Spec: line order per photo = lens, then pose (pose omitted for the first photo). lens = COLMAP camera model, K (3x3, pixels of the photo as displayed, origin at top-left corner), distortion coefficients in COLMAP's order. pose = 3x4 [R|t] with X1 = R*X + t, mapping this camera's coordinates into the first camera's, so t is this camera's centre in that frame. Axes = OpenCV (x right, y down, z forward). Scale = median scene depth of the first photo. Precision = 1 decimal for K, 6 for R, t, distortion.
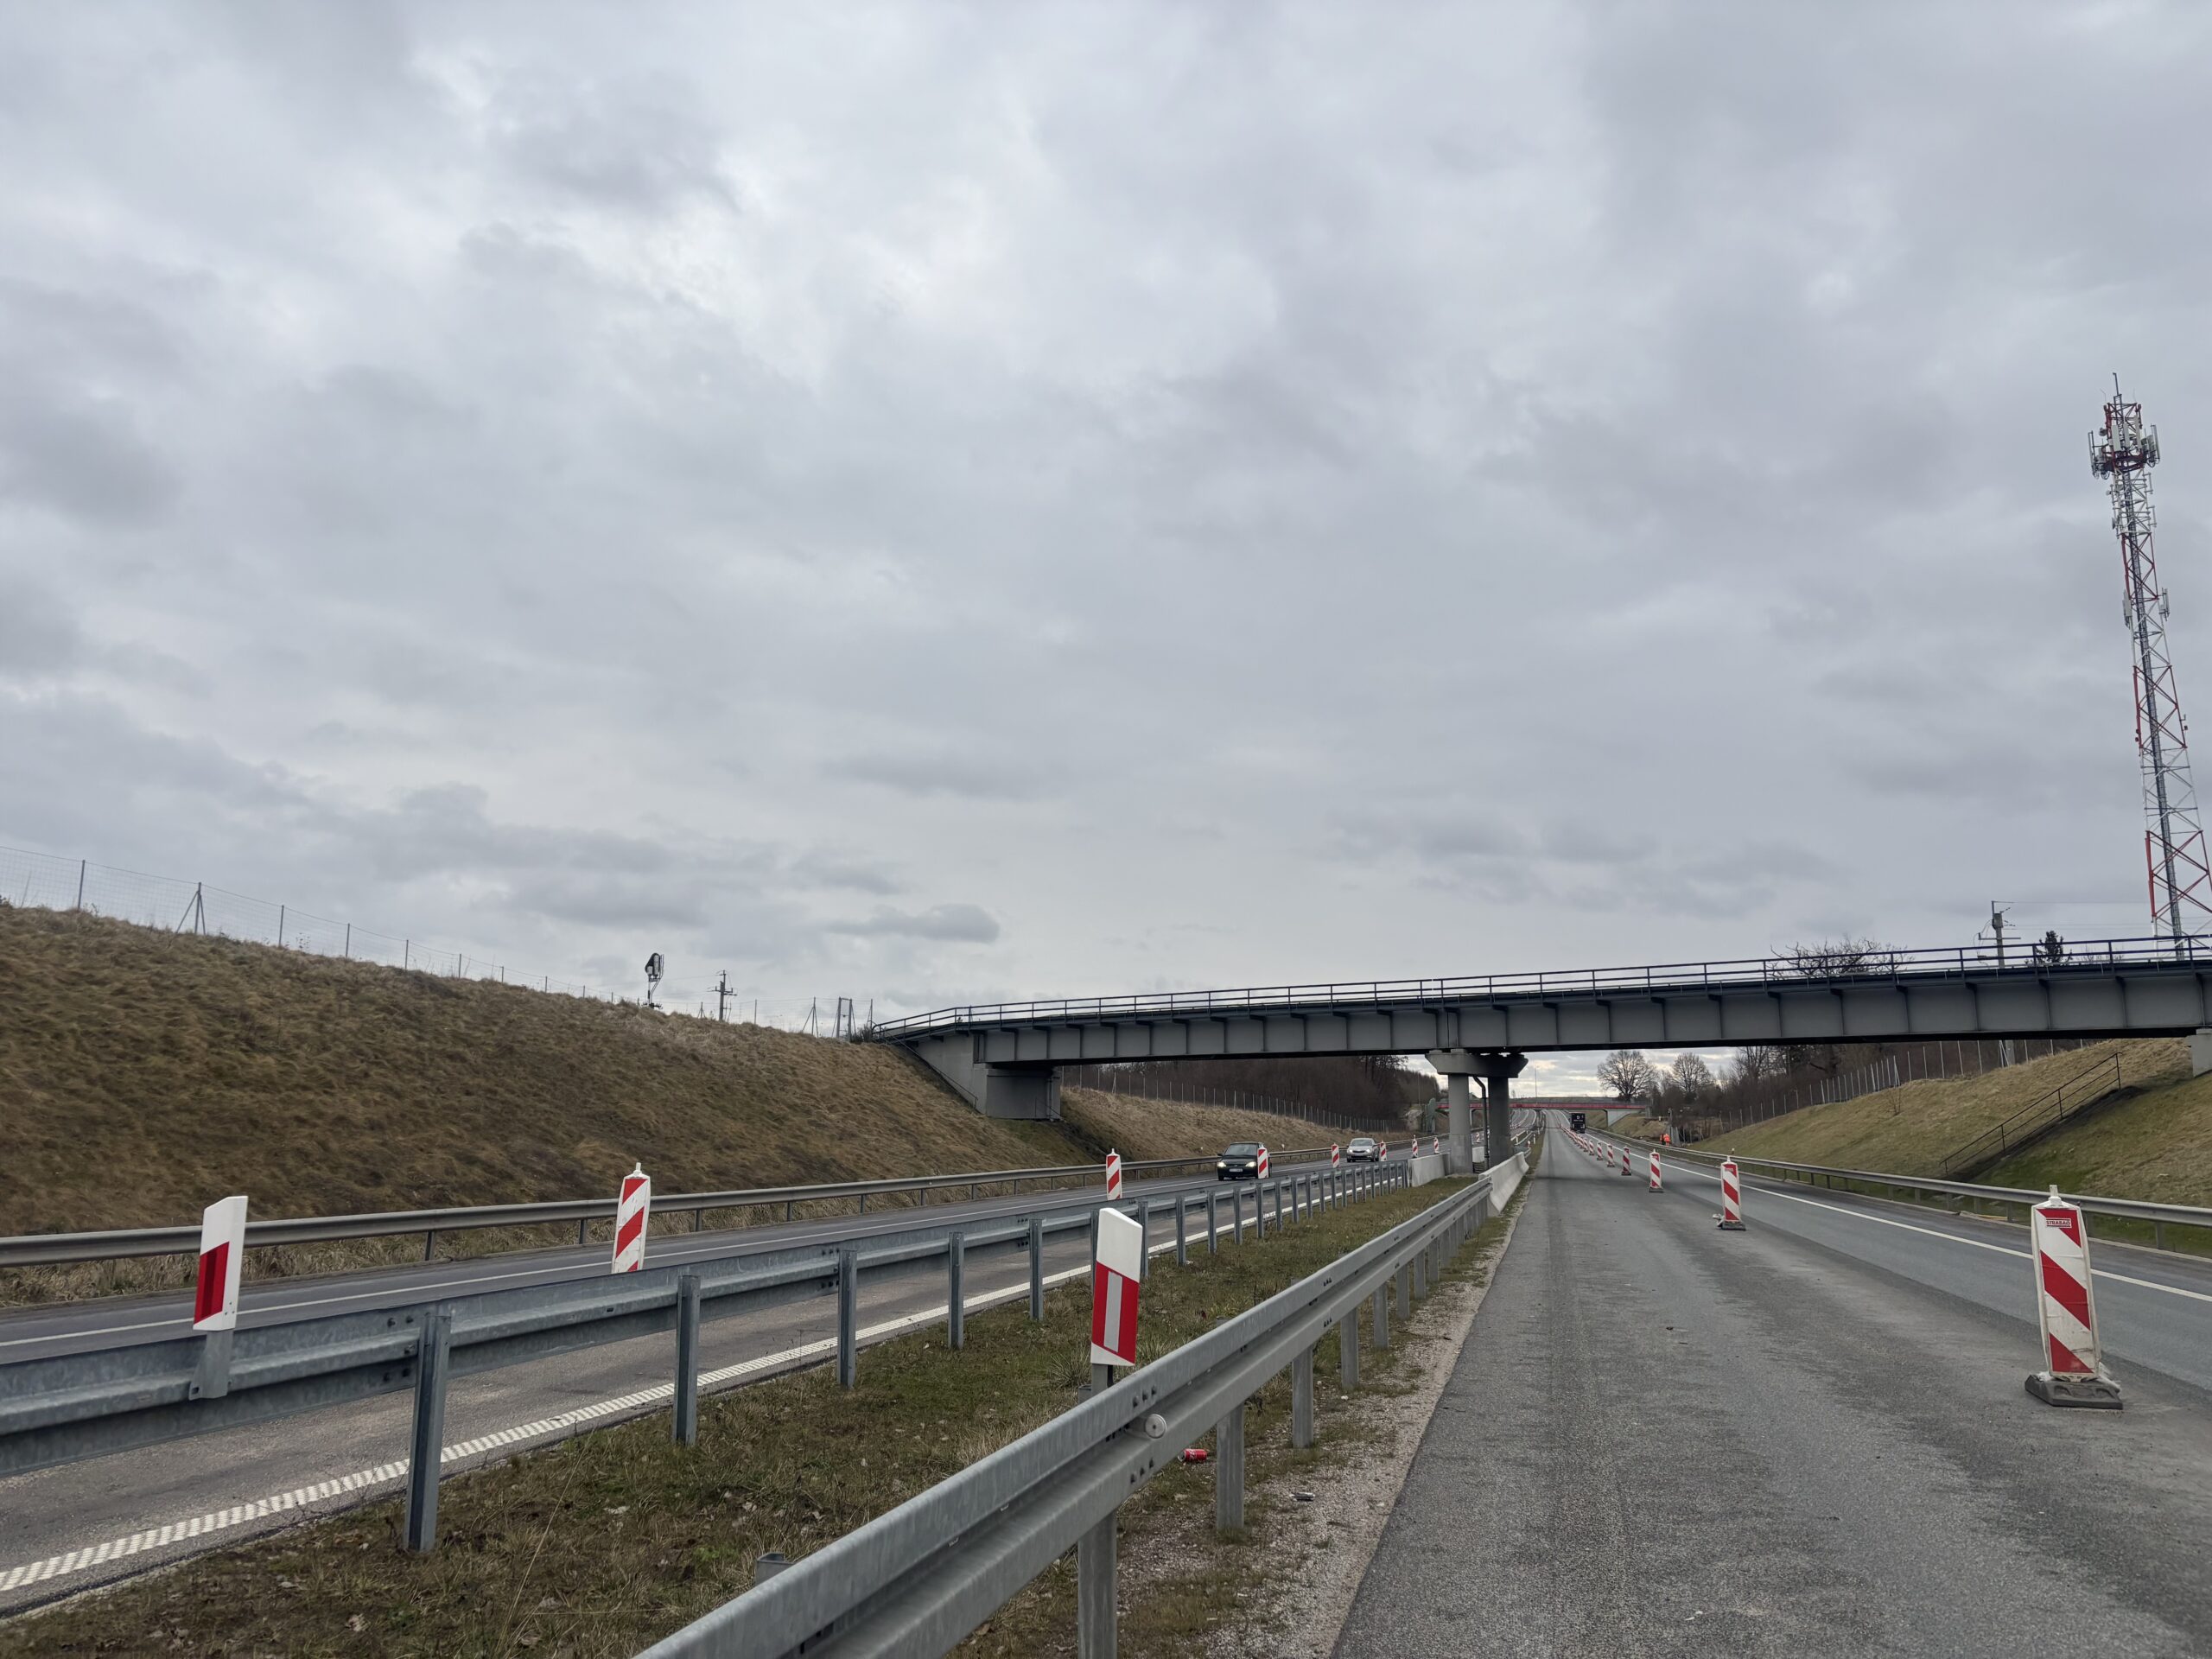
lens RADIAL K [[1700.5, 0, 1106.0], [0, 1700.5, 829.5], [0, 0, 1]] dist [0.082269, -0.152053]
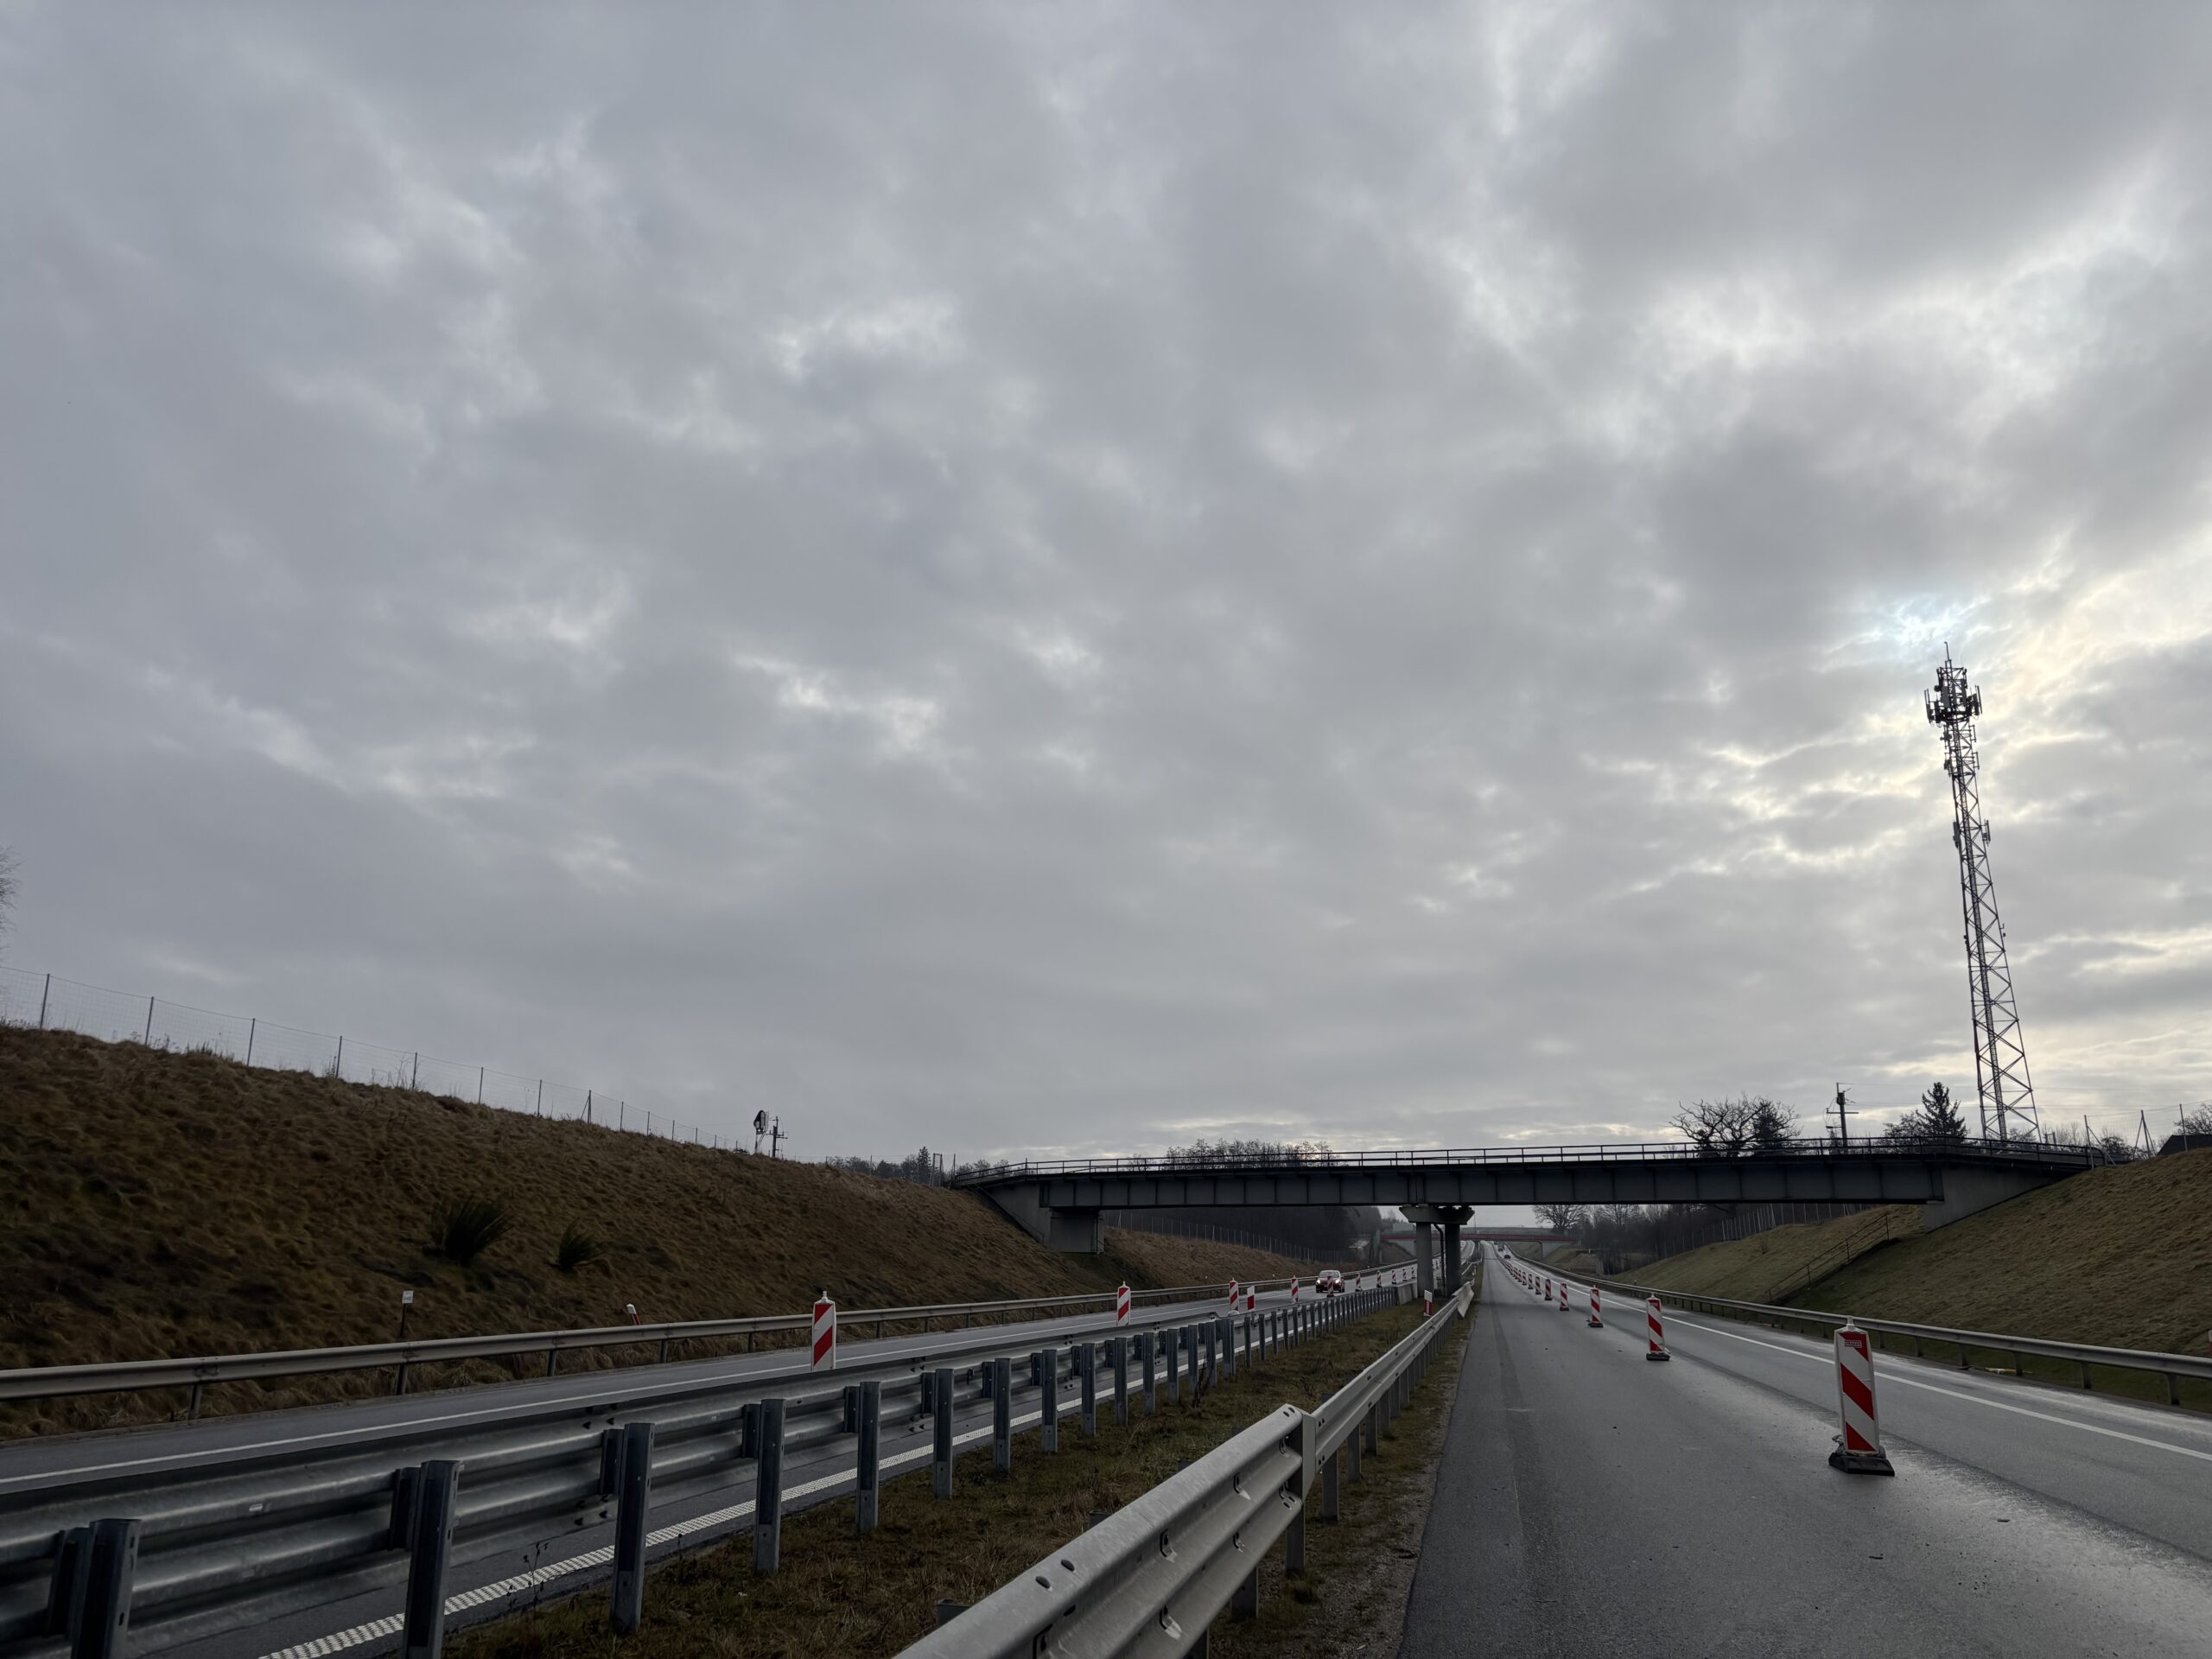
lens RADIAL K [[1700.5, 0, 1106.0], [0, 1700.5, 829.5], [0, 0, 1]] dist [0.082269, -0.152053]
pose [[0.999254, 0.016301, 0.035008, -0.056442], [-0.013781, 0.997377, -0.071057, -0.038897], [-0.036074, 0.070522, 0.996858, -0.208795]]
